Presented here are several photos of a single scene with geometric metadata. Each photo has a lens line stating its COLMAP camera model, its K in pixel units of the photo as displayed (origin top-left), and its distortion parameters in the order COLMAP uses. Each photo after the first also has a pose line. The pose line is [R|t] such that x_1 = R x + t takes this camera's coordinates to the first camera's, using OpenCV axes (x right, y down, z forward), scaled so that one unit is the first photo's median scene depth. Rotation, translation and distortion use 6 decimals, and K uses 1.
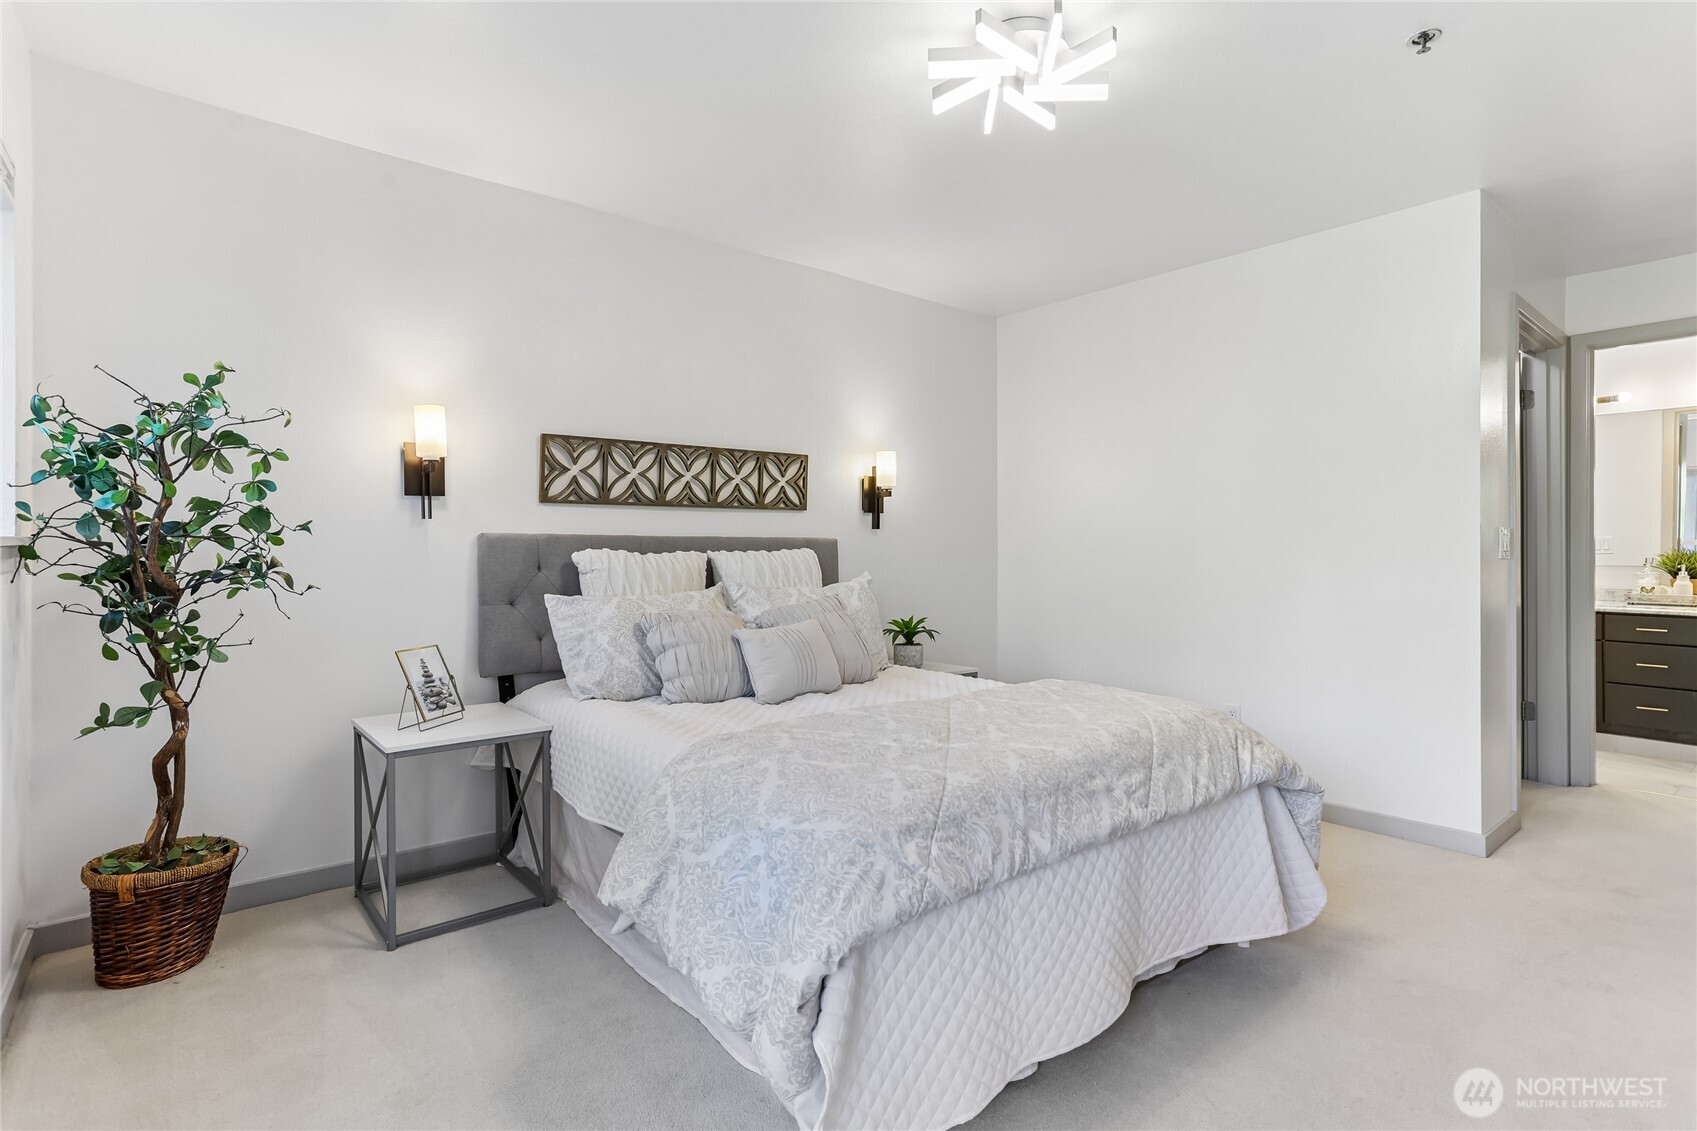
lens RADIAL K [[826.7, 0, 854.9], [0, 826.7, 549.6], [0, 0, 1]] dist [-0.044950, 0.022057]
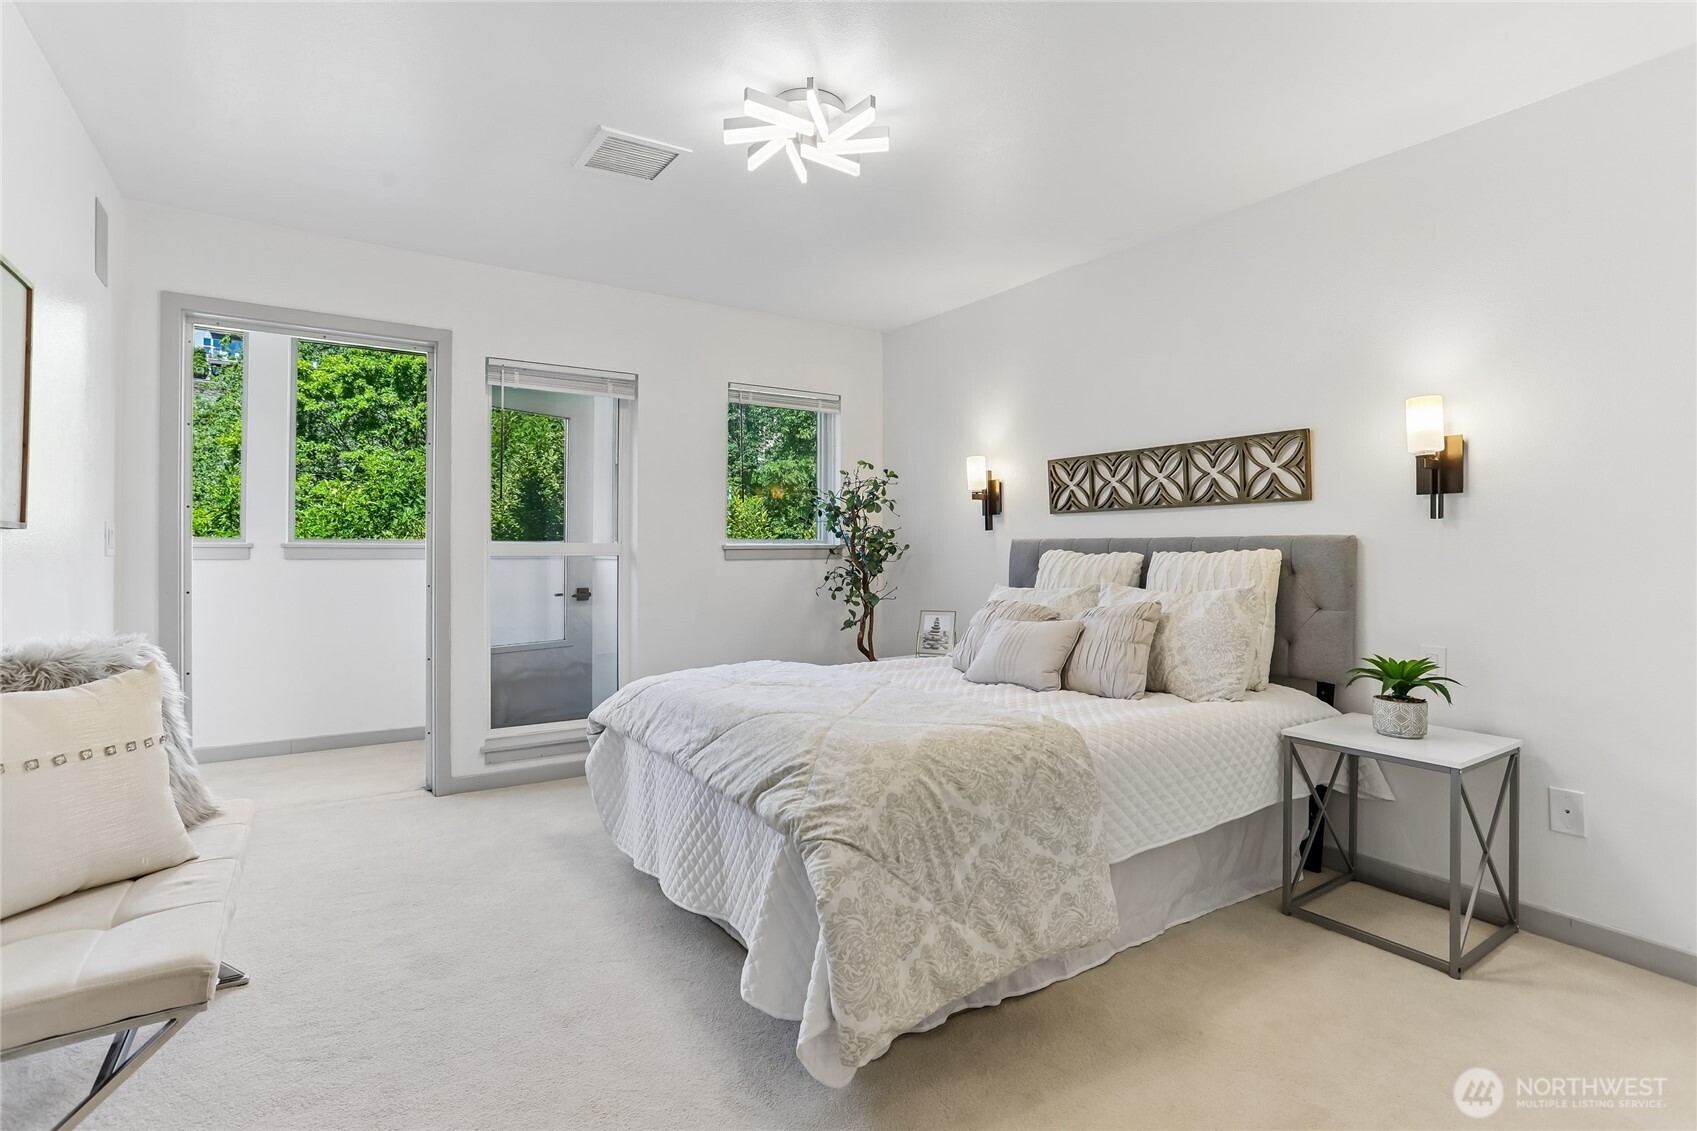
lens RADIAL K [[830.8, 0, 848.5], [0, 830.8, 556.1], [0, 0, 1]] dist [-0.064313, 0.027662]
pose [[-0.092497, 0.007946, -0.995681, 0.820409], [0.000864, 0.999968, 0.007900, -0.001728], [0.995713, -0.000130, -0.092501, 0.705873]]
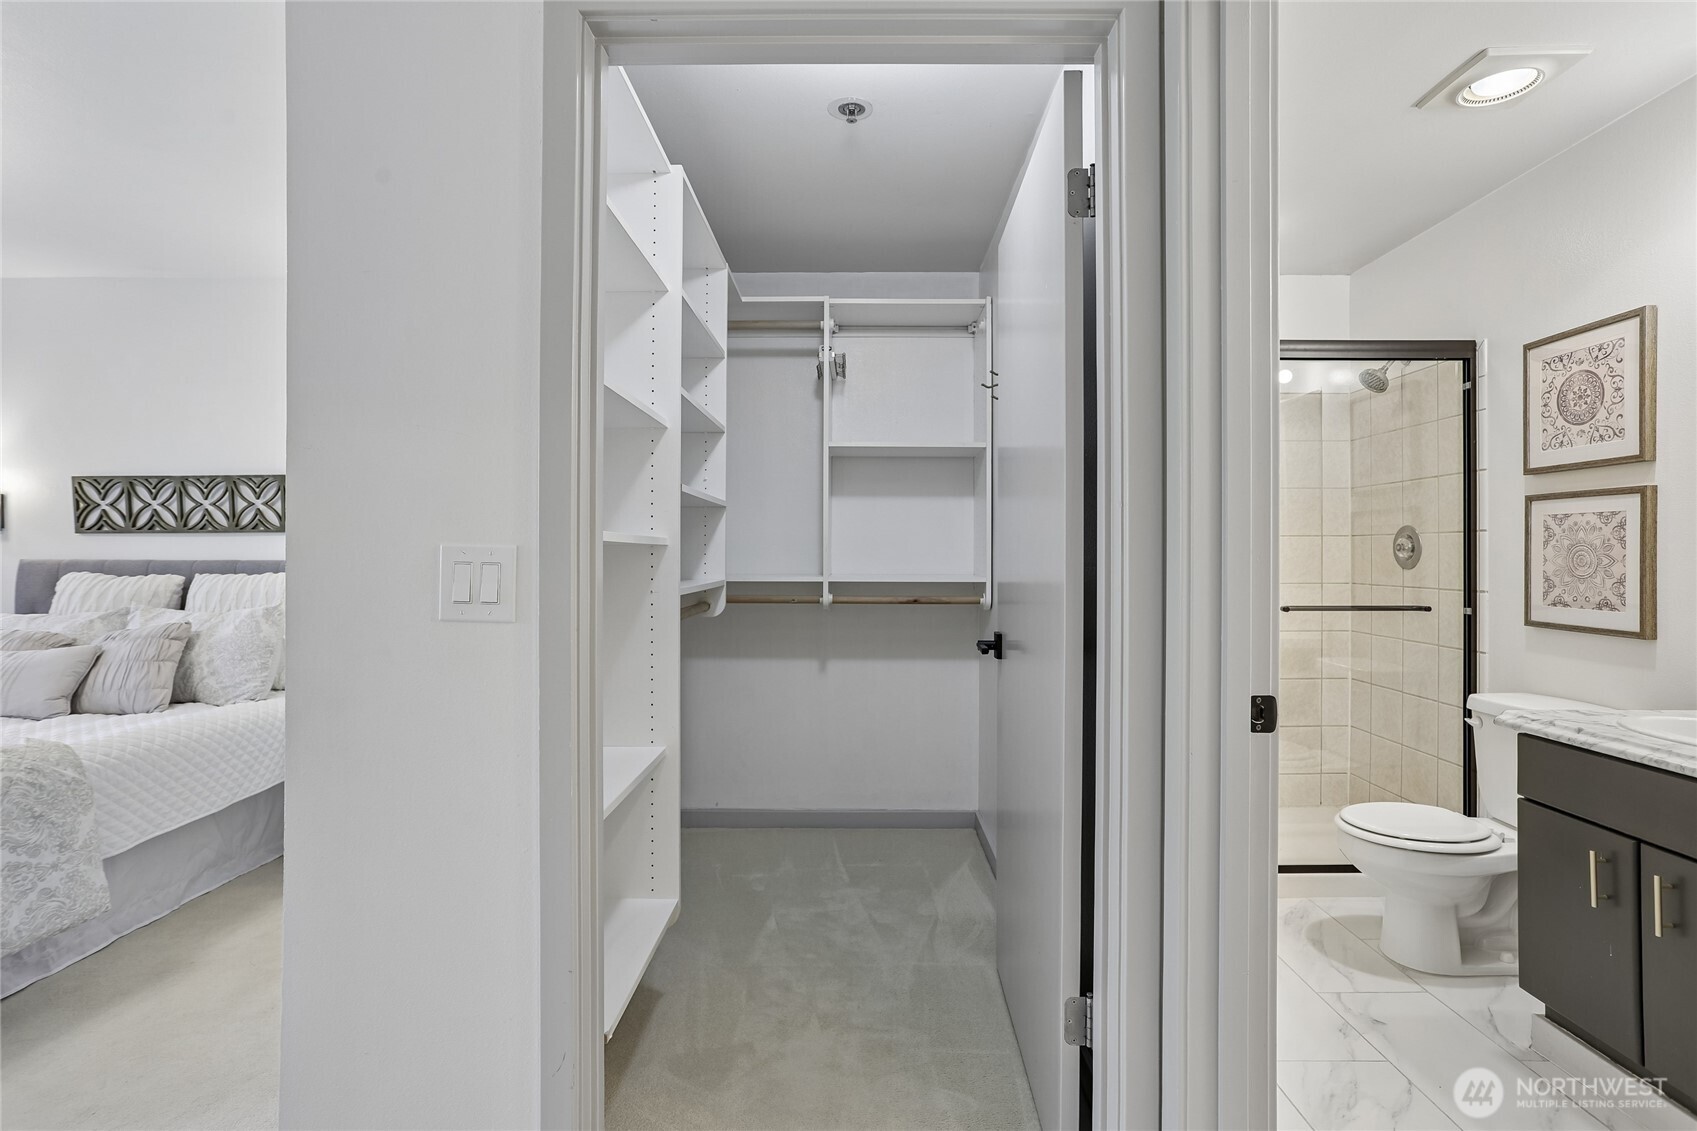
lens RADIAL K [[826.7, 0, 854.9], [0, 826.7, 549.6], [0, 0, 1]] dist [-0.044950, 0.022057]
pose [[0.765988, -0.000411, -0.642855, 1.114820], [0.000627, 1.000000, 0.000108, -0.028555], [0.642855, -0.000486, 0.765988, 0.723937]]
